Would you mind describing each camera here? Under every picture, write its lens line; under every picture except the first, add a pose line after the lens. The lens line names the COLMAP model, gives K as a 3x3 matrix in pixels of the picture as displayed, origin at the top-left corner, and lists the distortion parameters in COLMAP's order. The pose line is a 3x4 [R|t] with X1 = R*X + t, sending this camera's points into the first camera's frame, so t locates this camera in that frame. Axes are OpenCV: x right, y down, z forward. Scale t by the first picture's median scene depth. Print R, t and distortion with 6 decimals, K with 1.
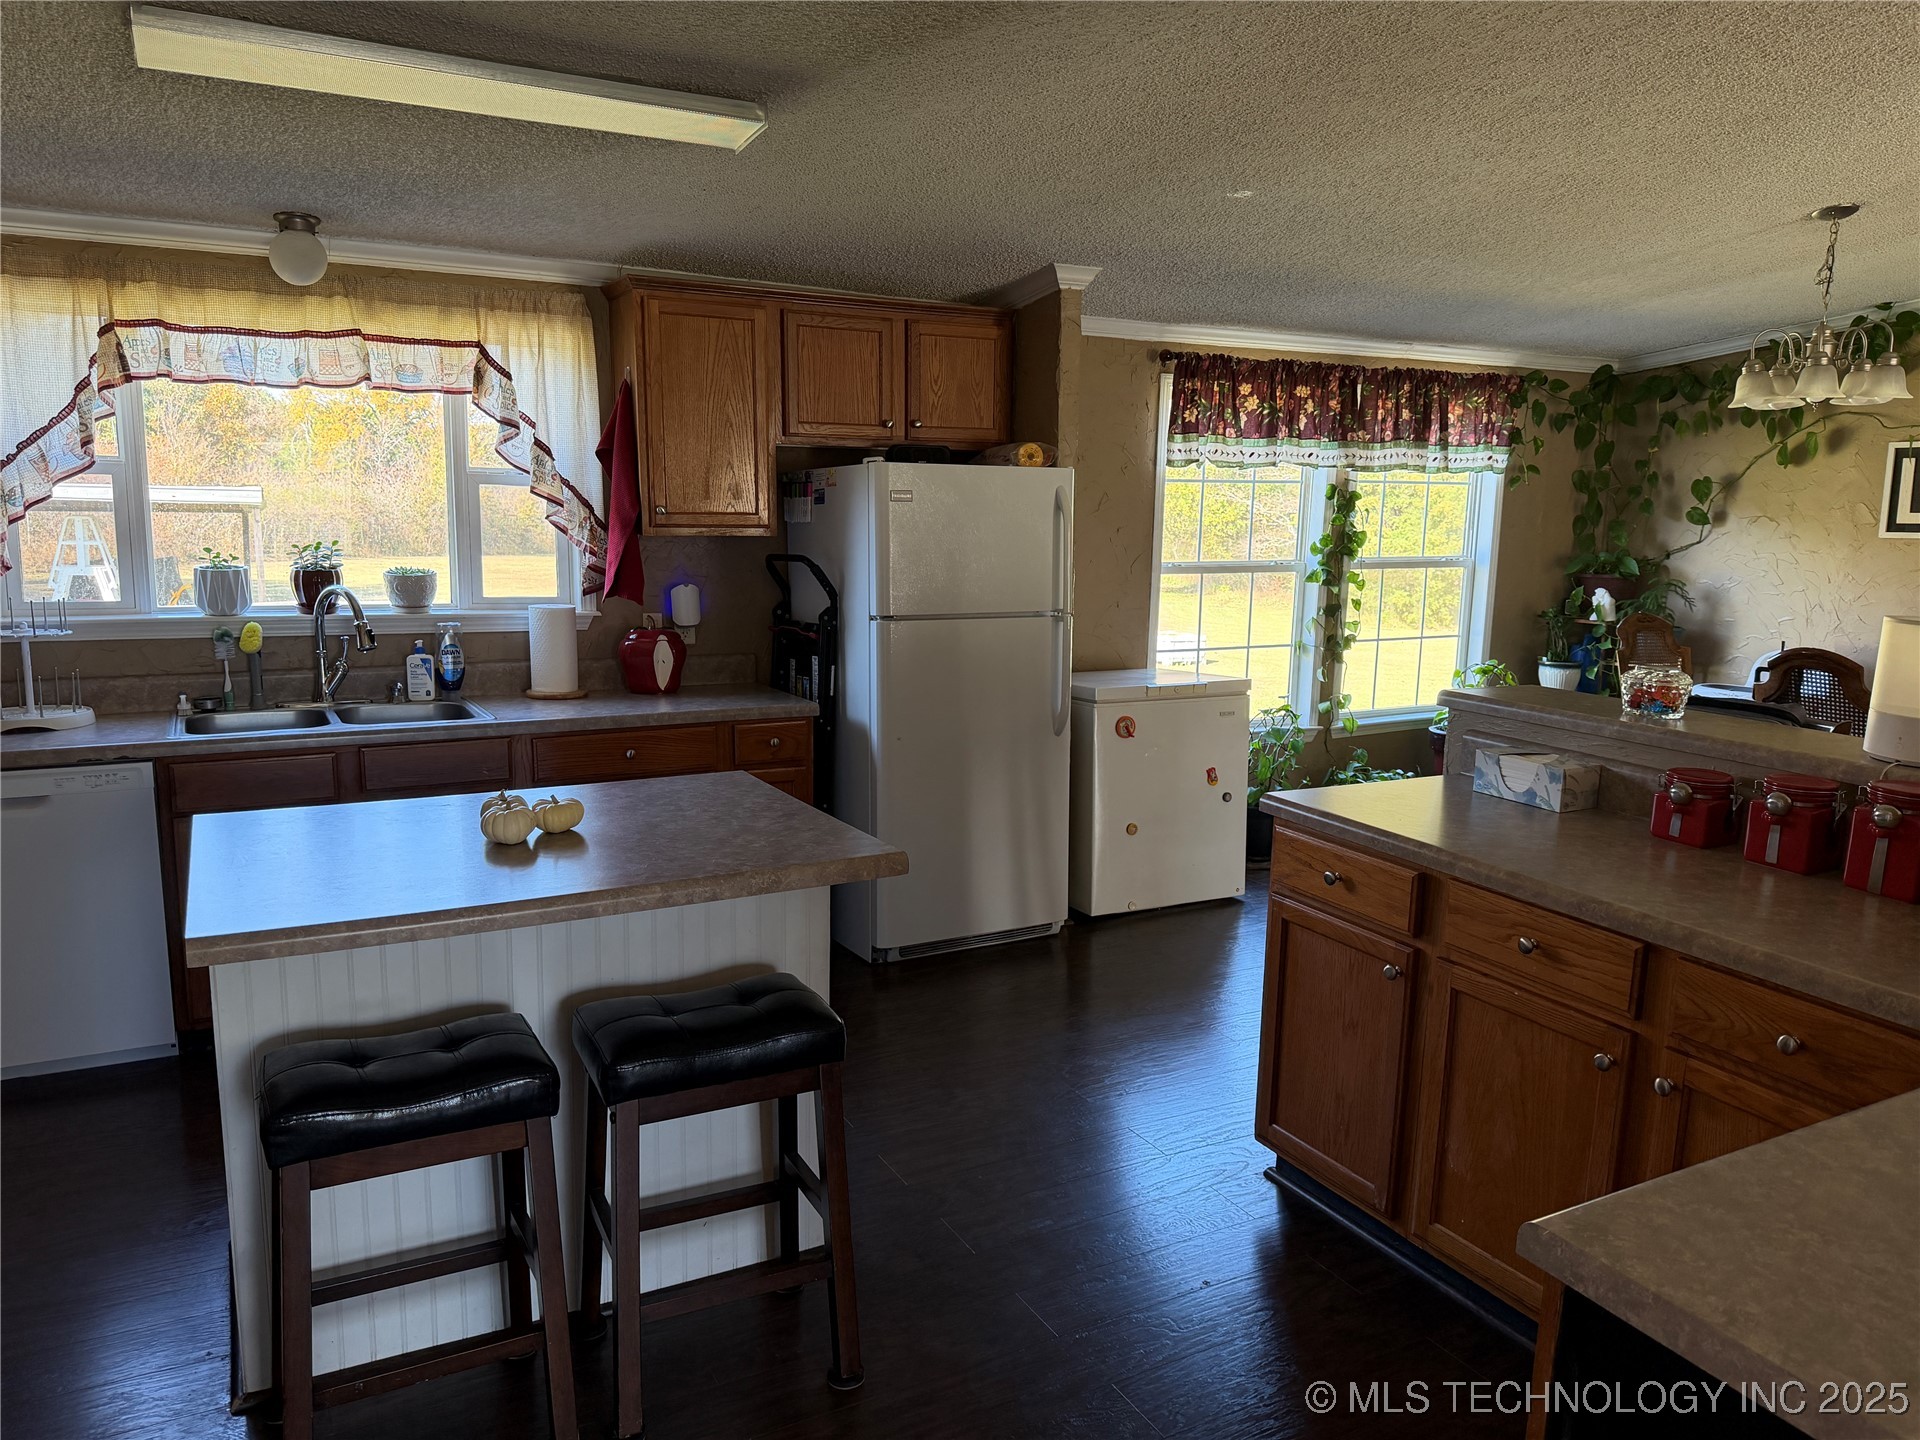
lens RADIAL K [[1354.5, 0, 969.5], [0, 1354.5, 731.3], [0, 0, 1]] dist [0.060347, -0.068884]
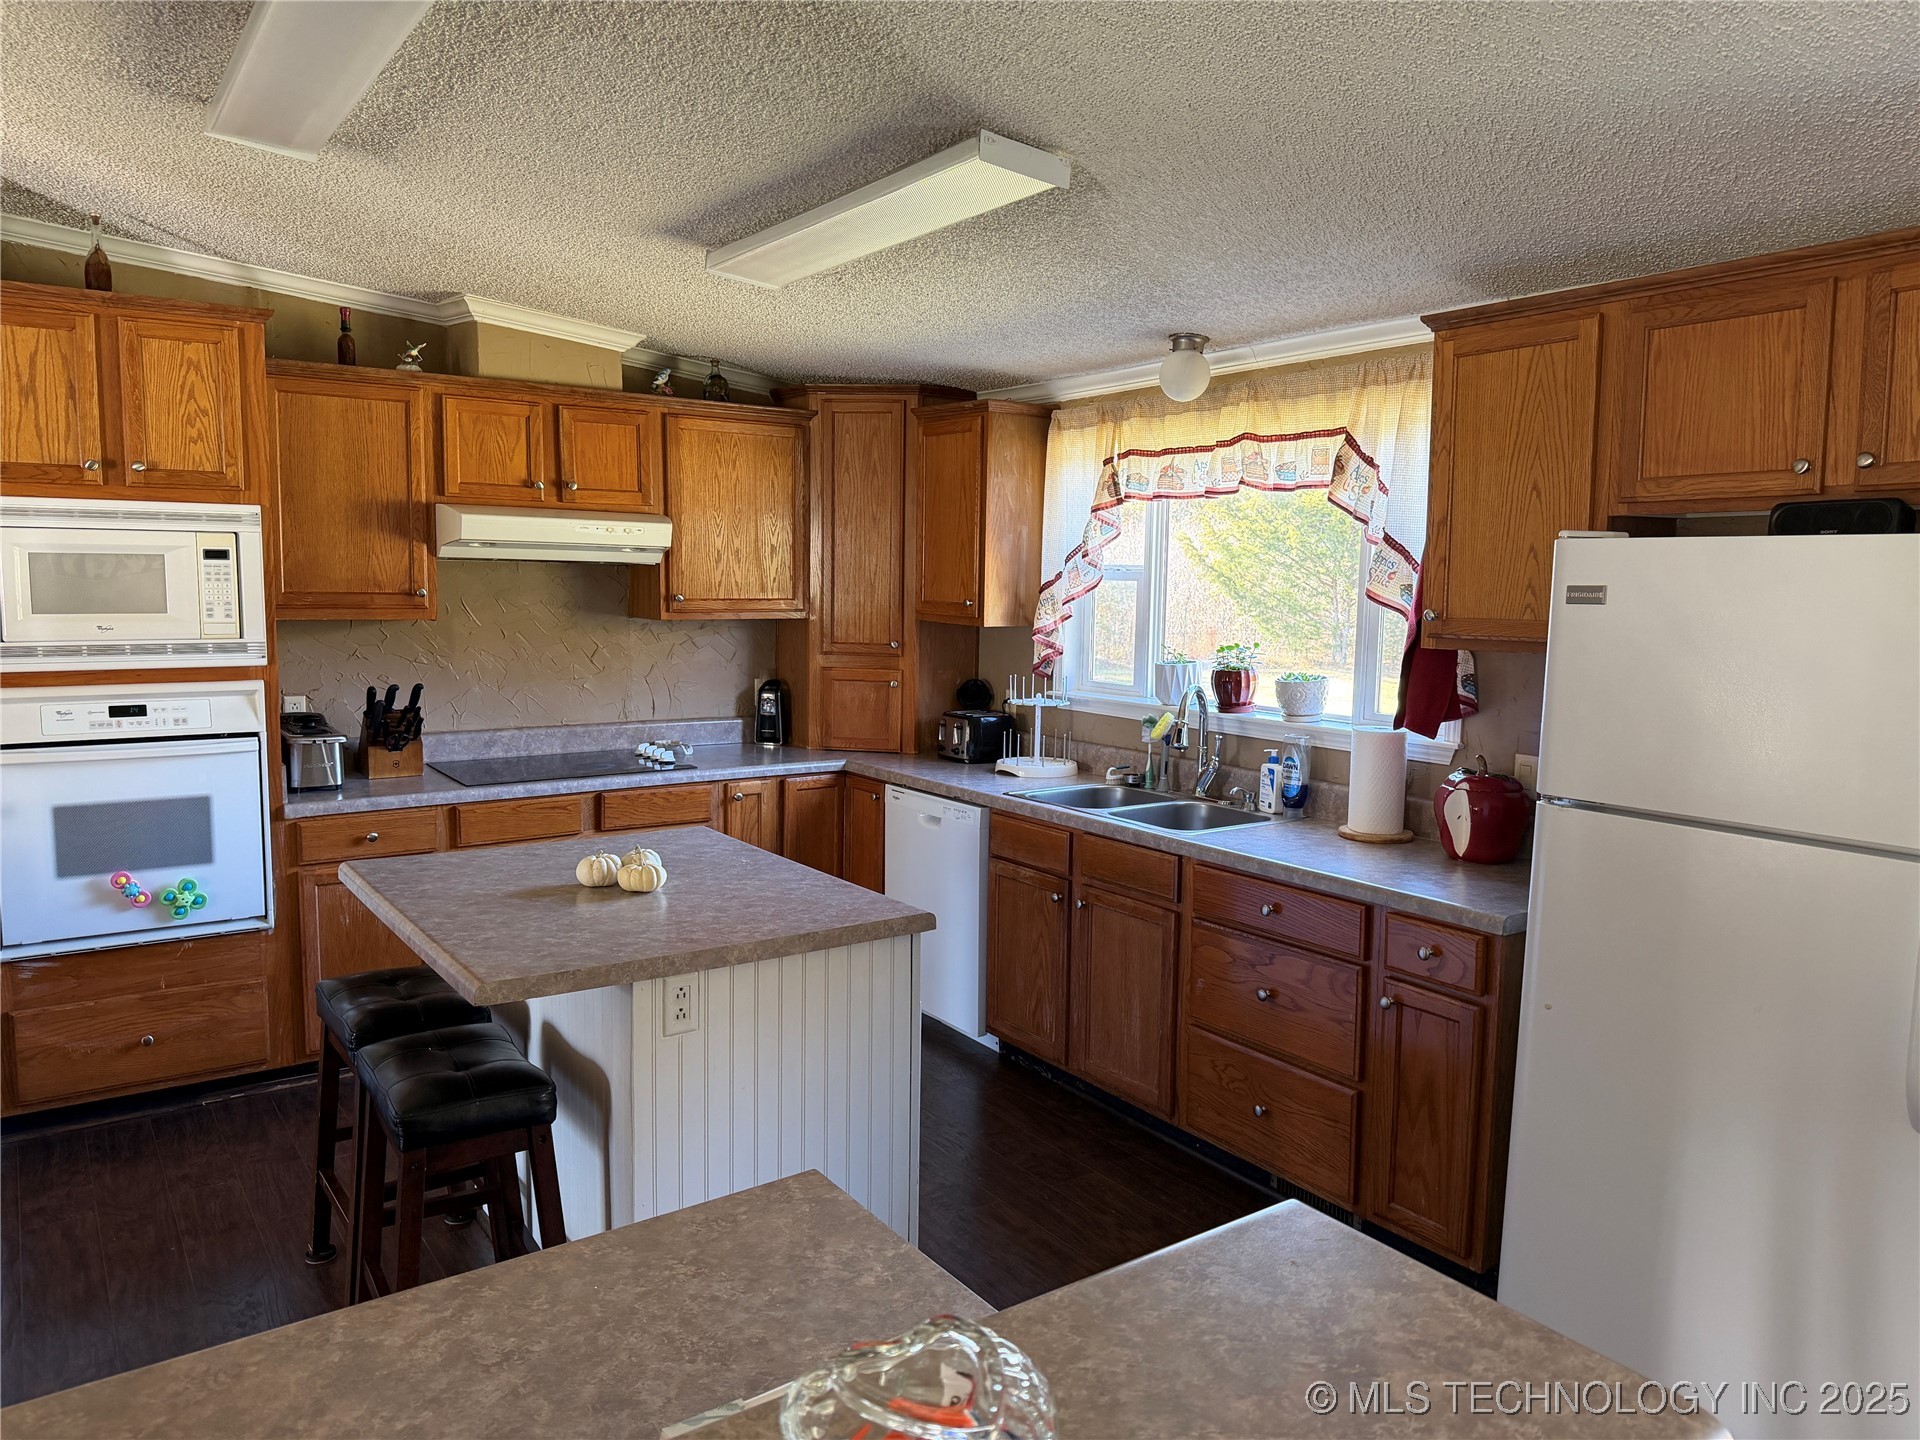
lens RADIAL K [[1354.5, 0, 968.0], [0, 1354.5, 731.3], [0, 0, 1]] dist [0.060347, -0.068884]
pose [[0.105086, 0.100143, -0.989408, 0.370257], [-0.171598, 0.981819, 0.081149, -0.087215], [0.979546, 0.161253, 0.120360, 0.496481]]
